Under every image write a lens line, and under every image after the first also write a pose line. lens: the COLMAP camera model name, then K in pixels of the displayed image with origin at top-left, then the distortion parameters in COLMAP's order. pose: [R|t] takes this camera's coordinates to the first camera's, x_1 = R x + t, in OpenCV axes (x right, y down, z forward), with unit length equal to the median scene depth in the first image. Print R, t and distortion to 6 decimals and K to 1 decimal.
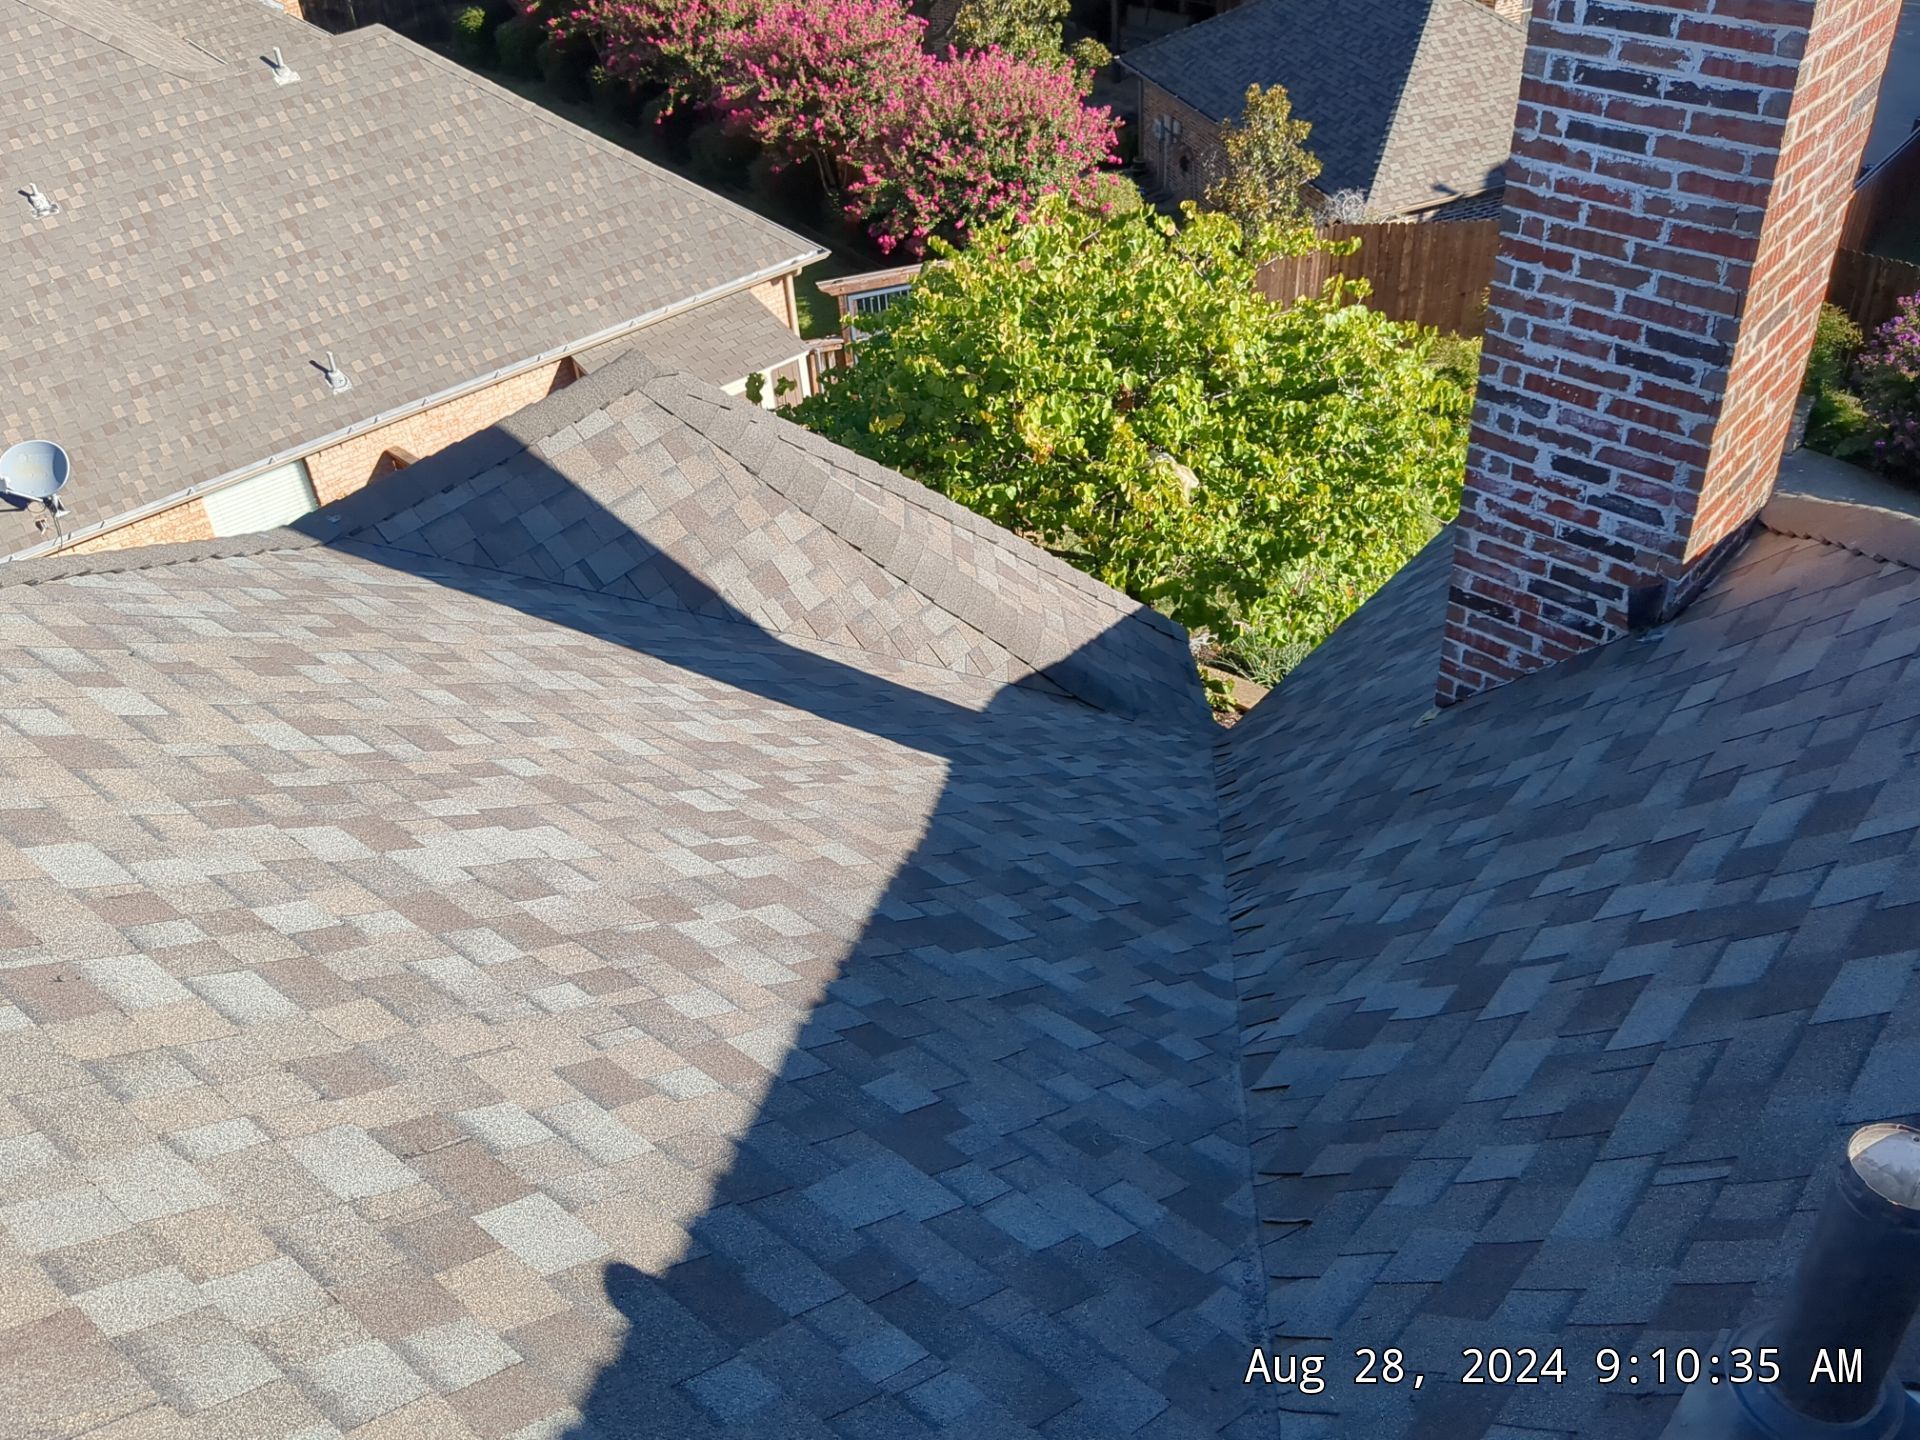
lens RADIAL K [[1777.2, 0, 947.4], [0, 1777.2, 711.6], [0, 0, 1]] dist [0.010011, 0.000000]
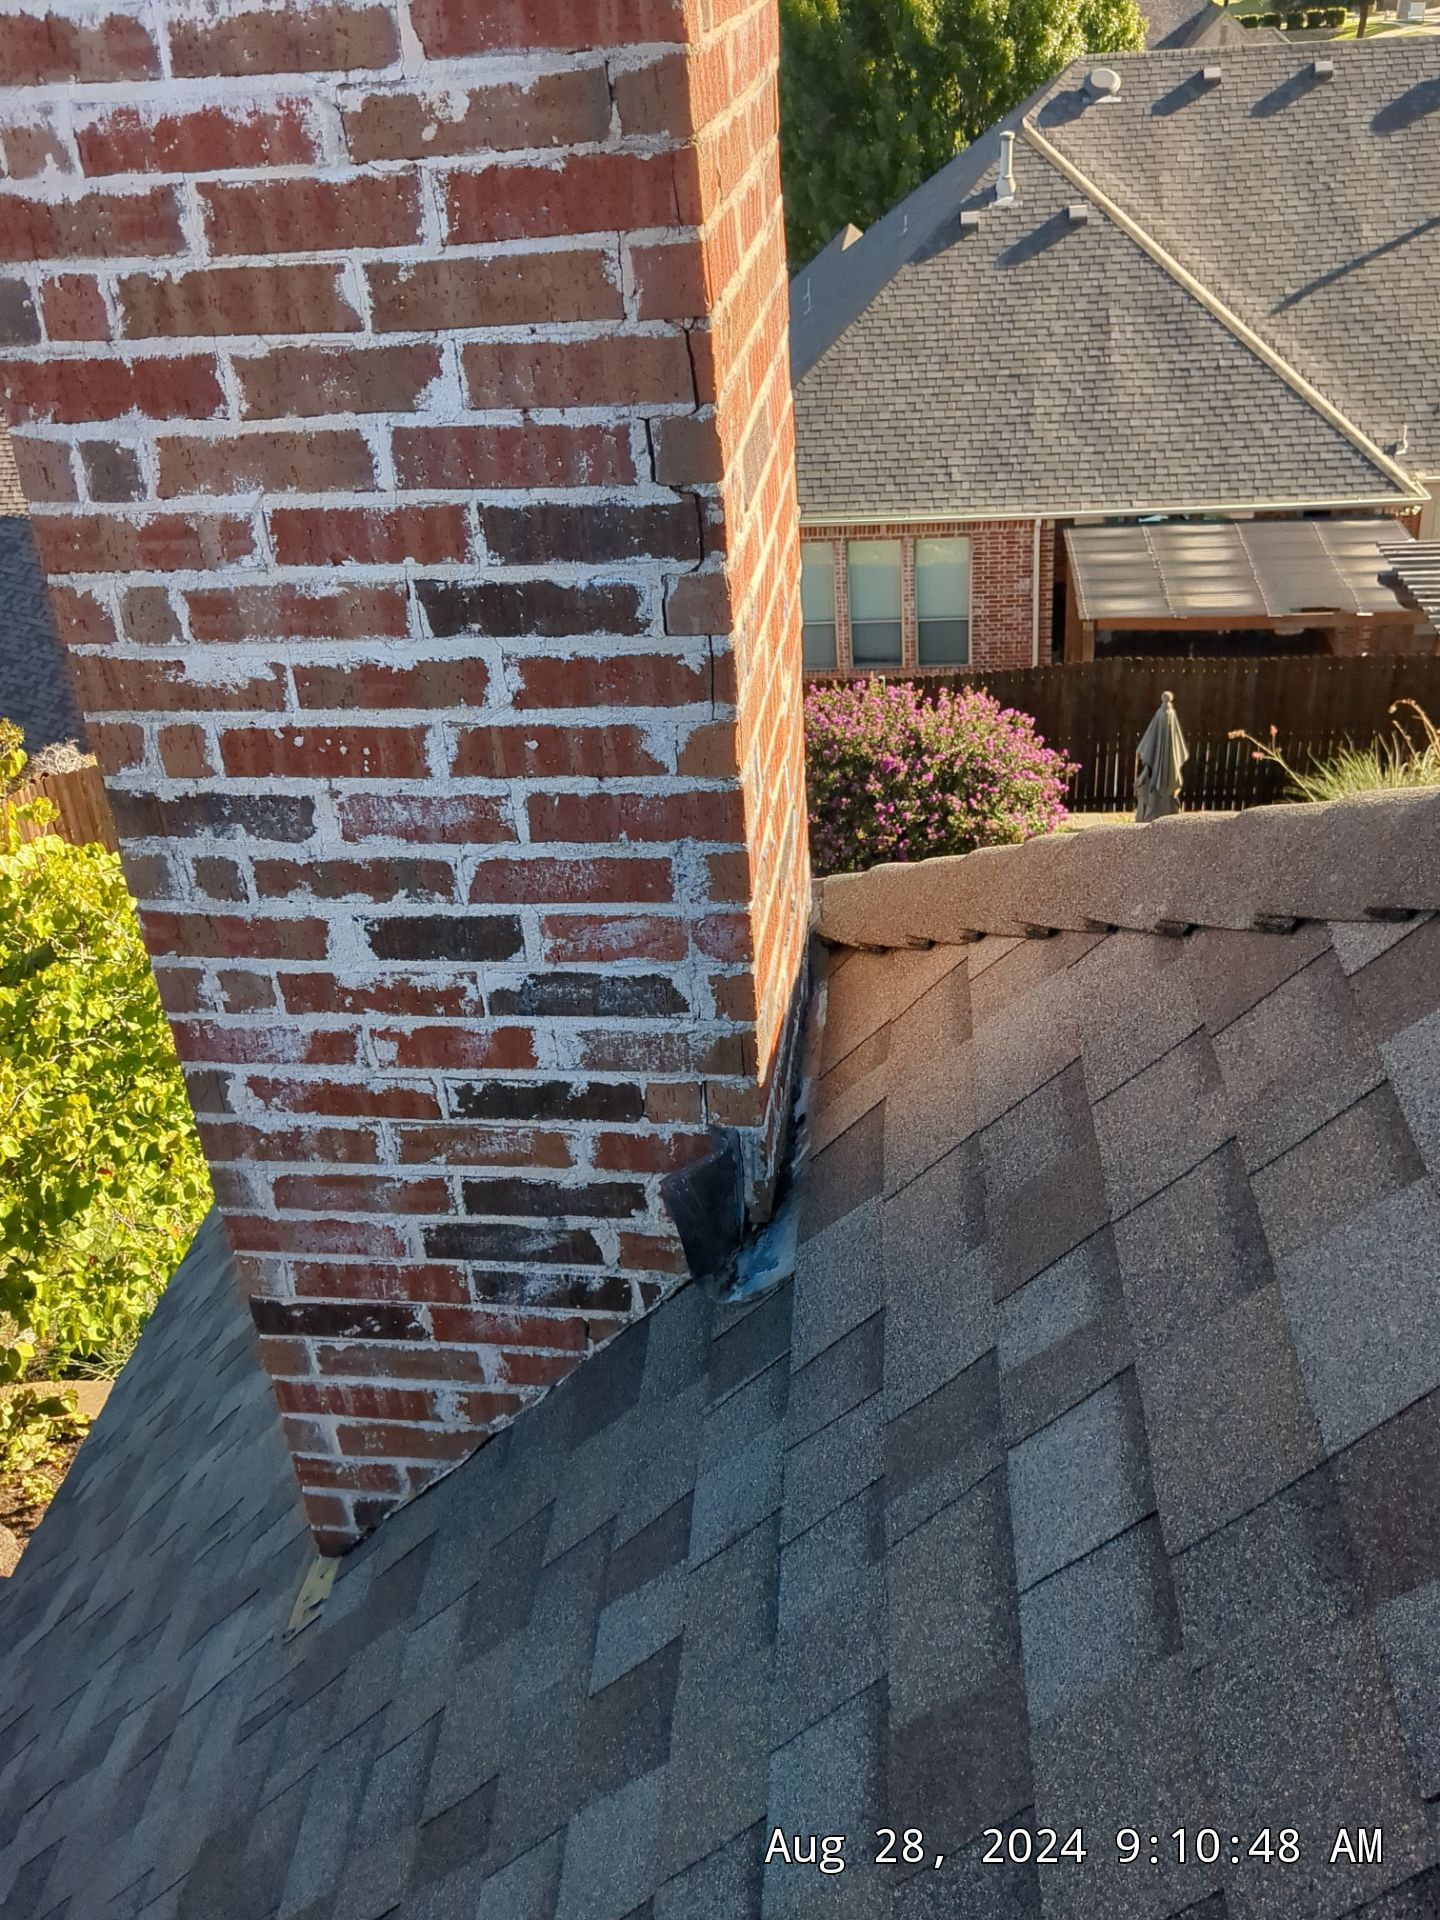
lens RADIAL K [[1777.2, 0, 730.8], [0, 1777.2, 963.3], [0, 0, 1]] dist [0.010011, 0.000000]
pose [[0.825907, -0.285776, 0.486014, 0.204533], [0.362513, 0.929379, -0.069561, -0.076620], [-0.431813, 0.233637, 0.871178, 0.599240]]
